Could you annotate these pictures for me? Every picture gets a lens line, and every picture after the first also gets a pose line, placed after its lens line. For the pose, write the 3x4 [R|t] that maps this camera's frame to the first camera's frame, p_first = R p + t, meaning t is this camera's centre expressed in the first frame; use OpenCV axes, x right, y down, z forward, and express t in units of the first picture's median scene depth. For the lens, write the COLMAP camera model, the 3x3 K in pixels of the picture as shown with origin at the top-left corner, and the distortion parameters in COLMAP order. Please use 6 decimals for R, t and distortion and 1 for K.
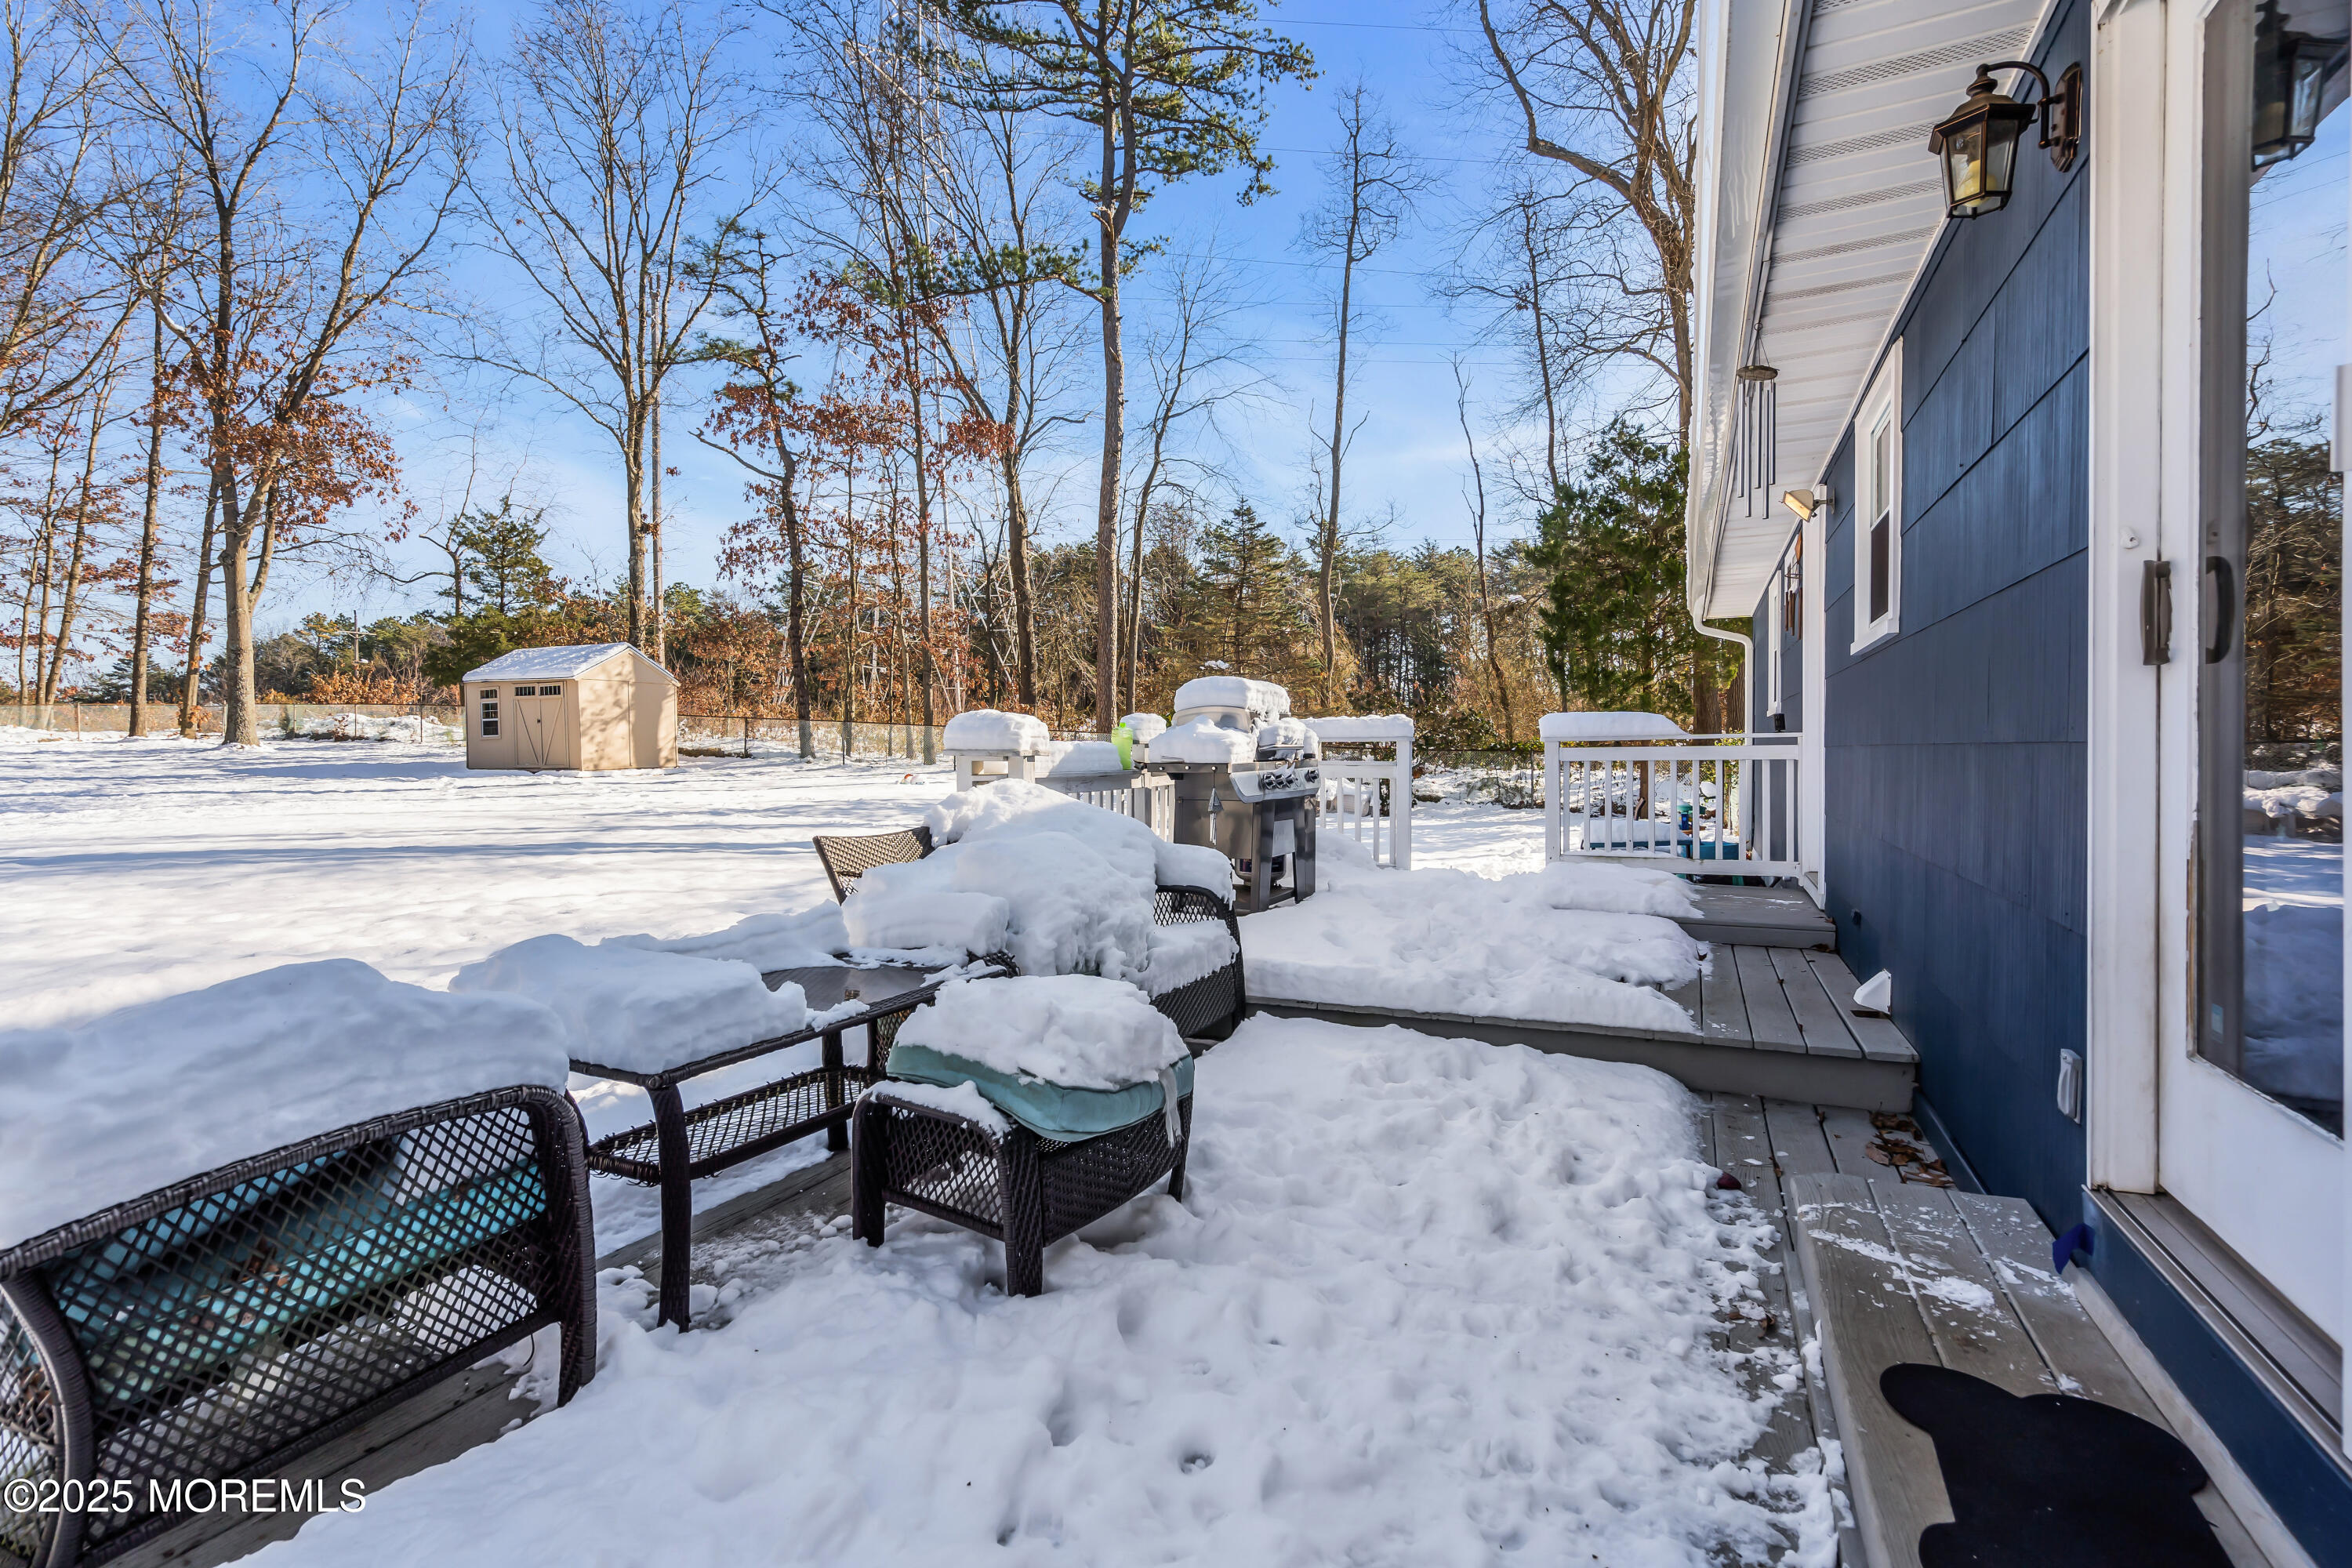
lens RADIAL K [[1075.3, 0, 1176.3], [0, 1075.3, 757.5], [0, 0, 1]] dist [0.000857, 0.000383]
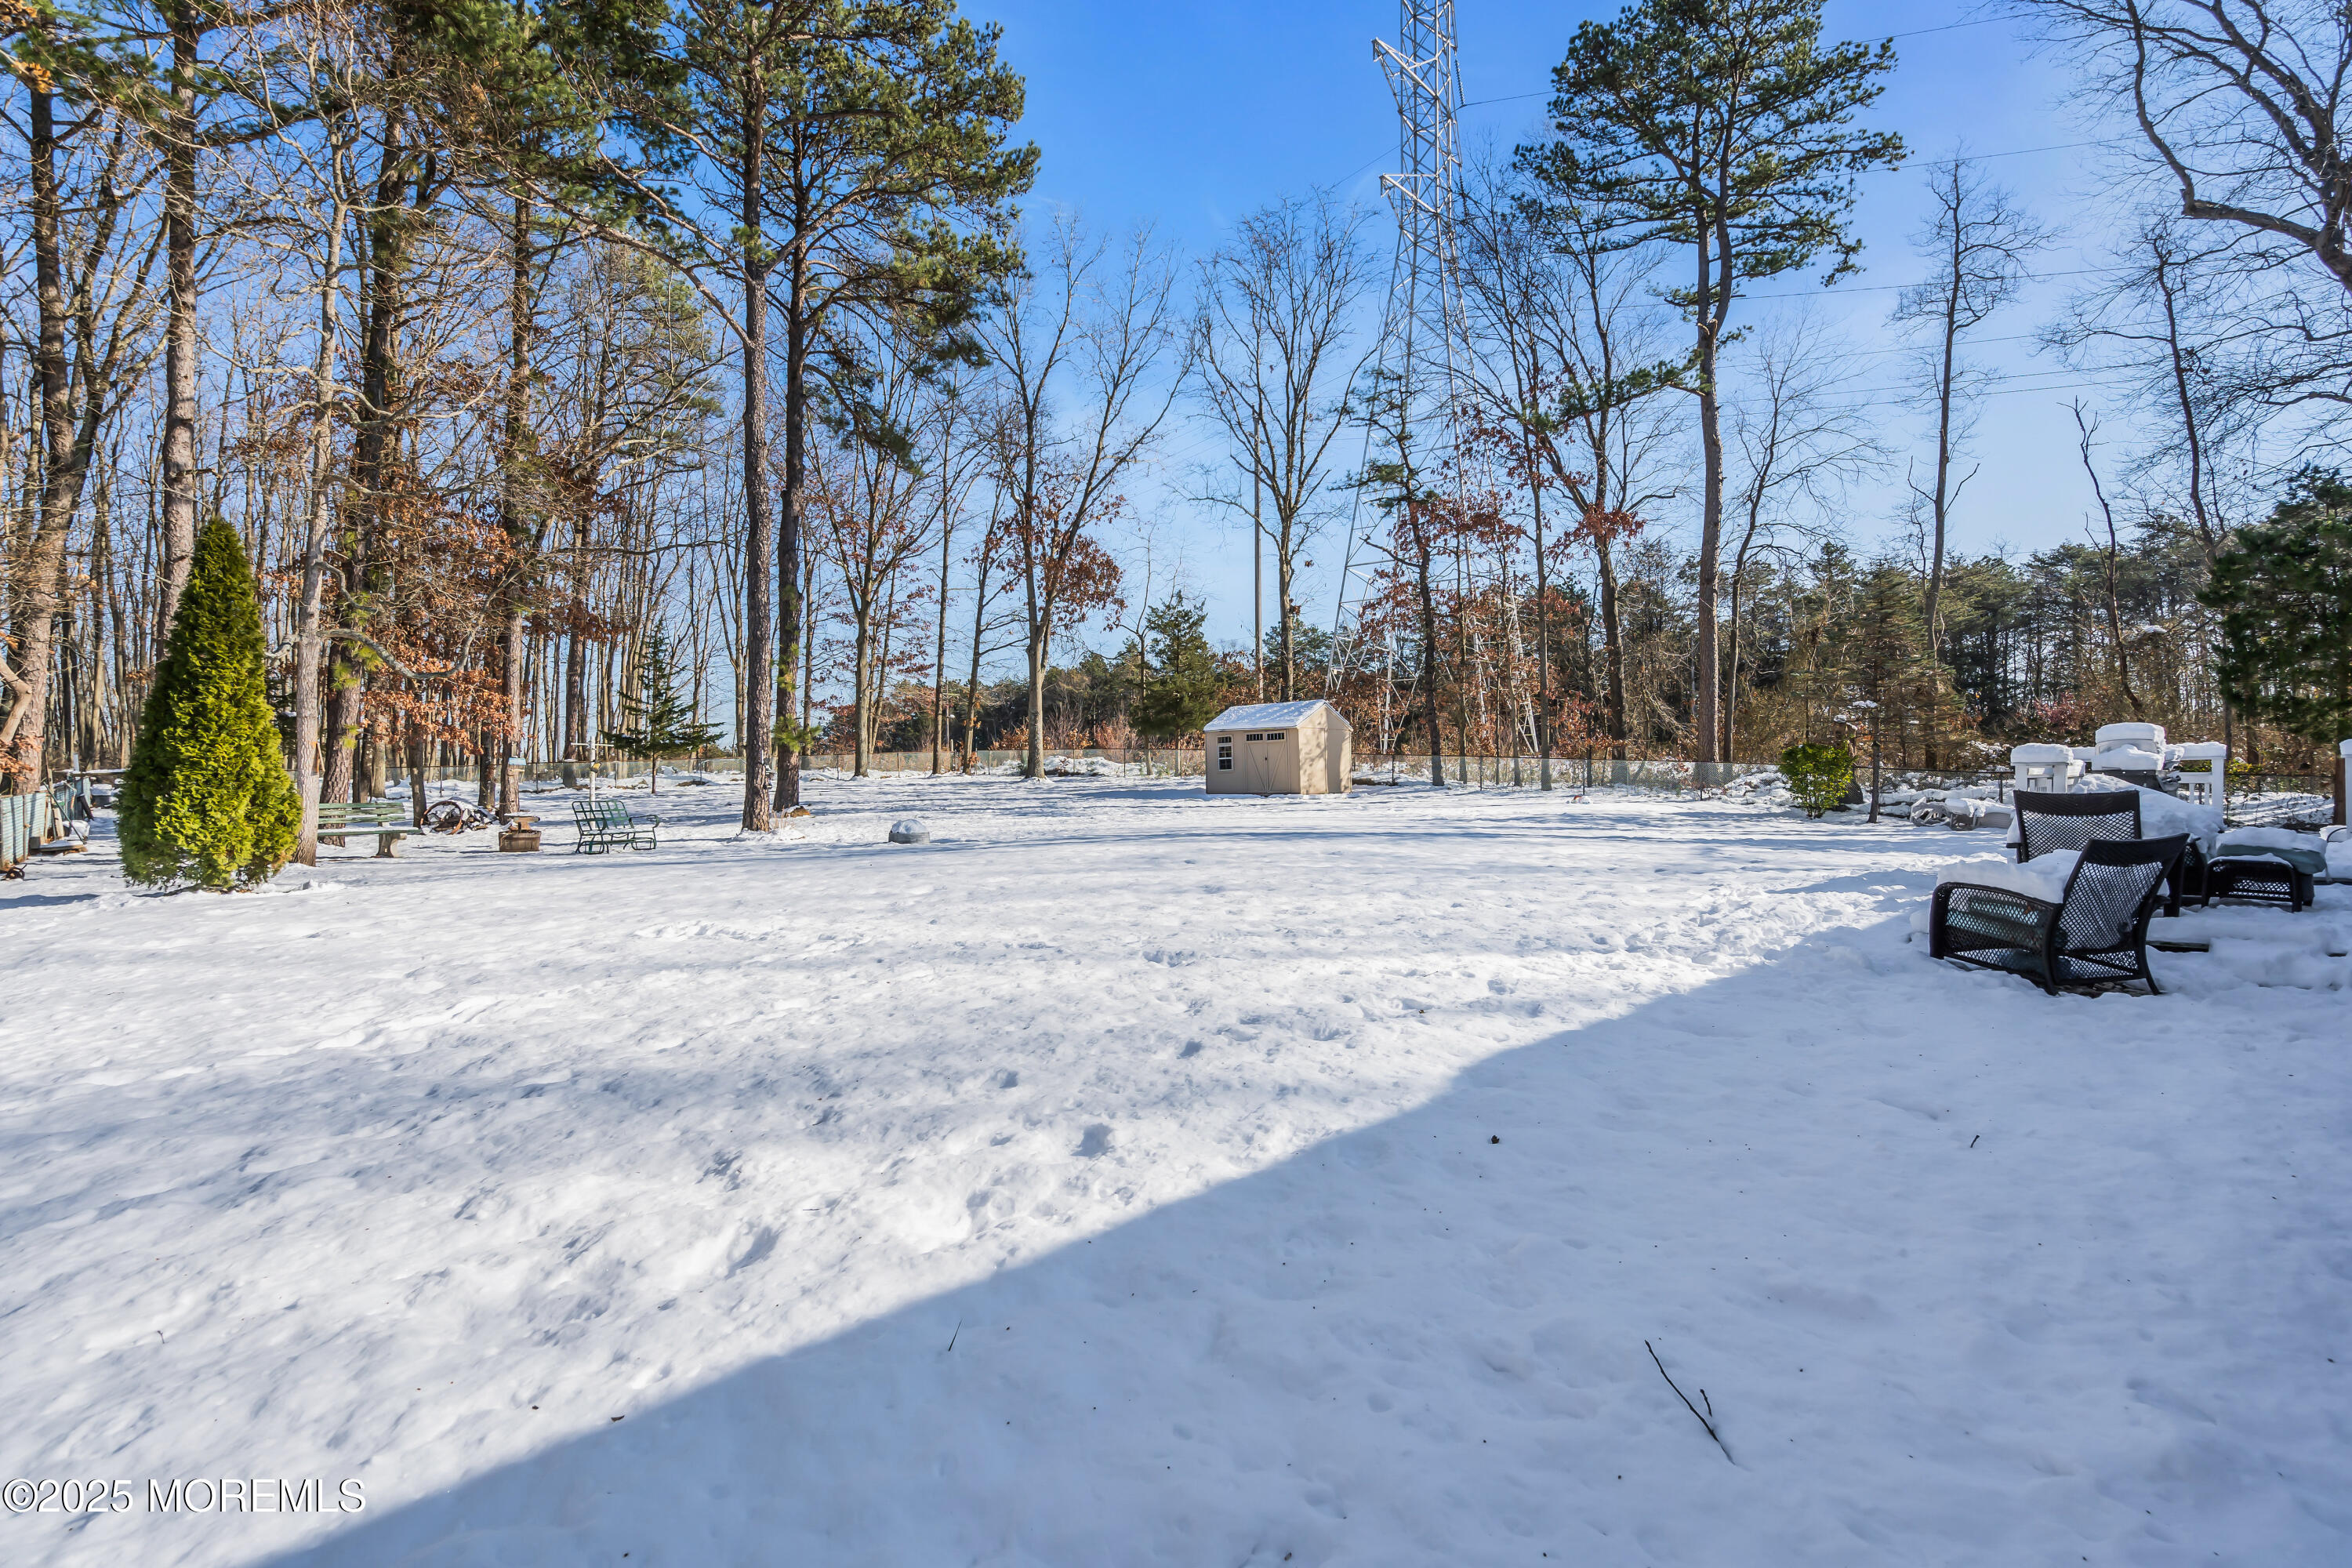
lens RADIAL K [[1069.0, 0, 1176.0], [0, 1069.0, 784.0], [0, 0, 1]] dist [0.000200, 0.001926]
pose [[0.934188, -0.004816, -0.356750, -0.188313], [0.001859, 0.999961, -0.008630, 0.008909], [0.356777, 0.007399, 0.934160, -0.286963]]
